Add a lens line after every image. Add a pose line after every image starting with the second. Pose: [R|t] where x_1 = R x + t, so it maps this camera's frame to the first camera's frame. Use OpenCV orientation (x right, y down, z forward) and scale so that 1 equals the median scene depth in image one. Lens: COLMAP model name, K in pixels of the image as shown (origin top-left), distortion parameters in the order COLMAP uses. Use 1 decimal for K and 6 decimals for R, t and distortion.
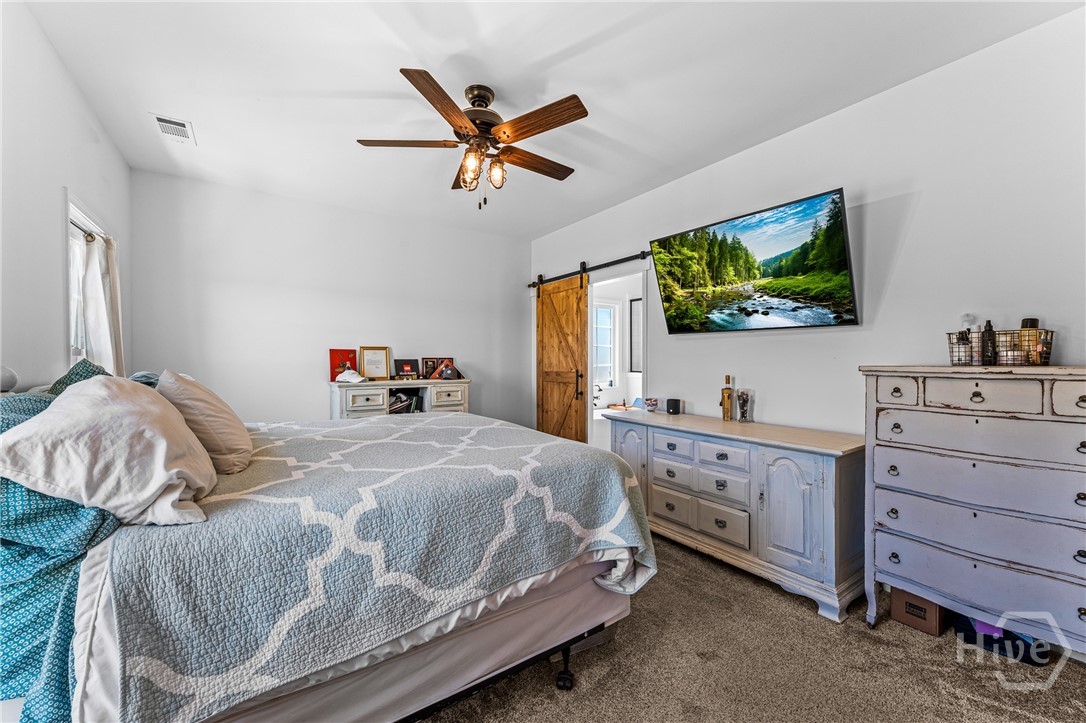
lens RADIAL K [[431.3, 0, 541.6], [0, 431.3, 366.1], [0, 0, 1]] dist [-0.000651, -0.000018]
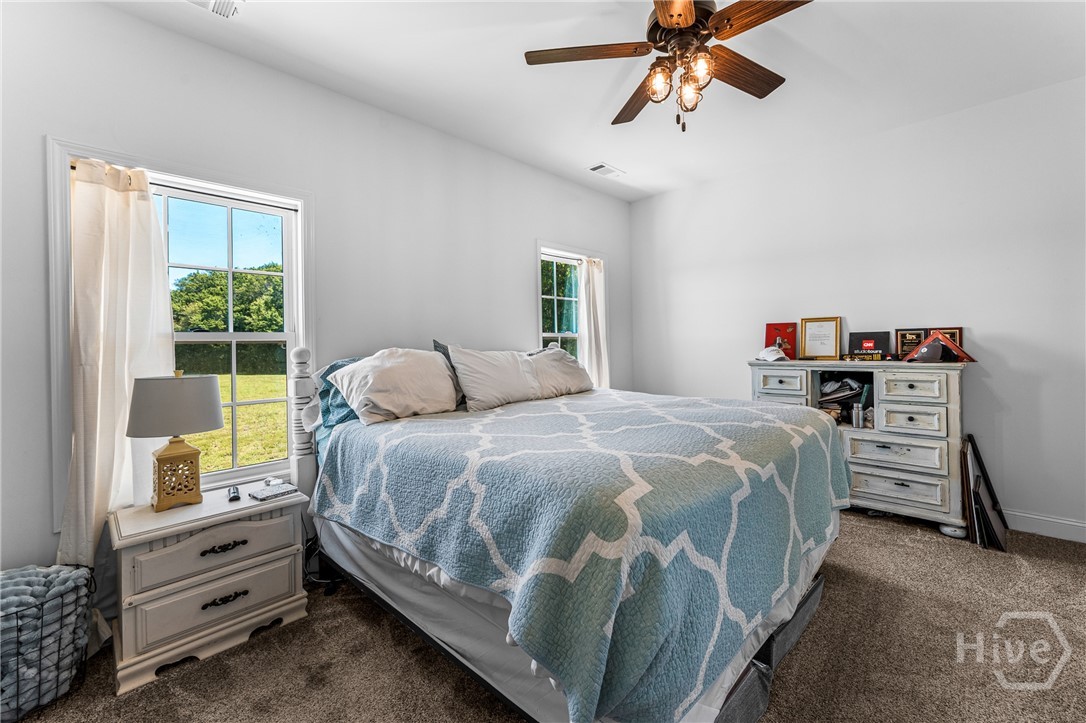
lens RADIAL K [[441.2, 0, 544.2], [0, 441.2, 342.4], [0, 0, 1]] dist [-0.000821, -0.000149]
pose [[0.208795, -0.007477, -0.977931, 0.324272], [0.003420, 0.999970, -0.006915, 0.005089], [0.977953, -0.001901, 0.208815, 0.353186]]
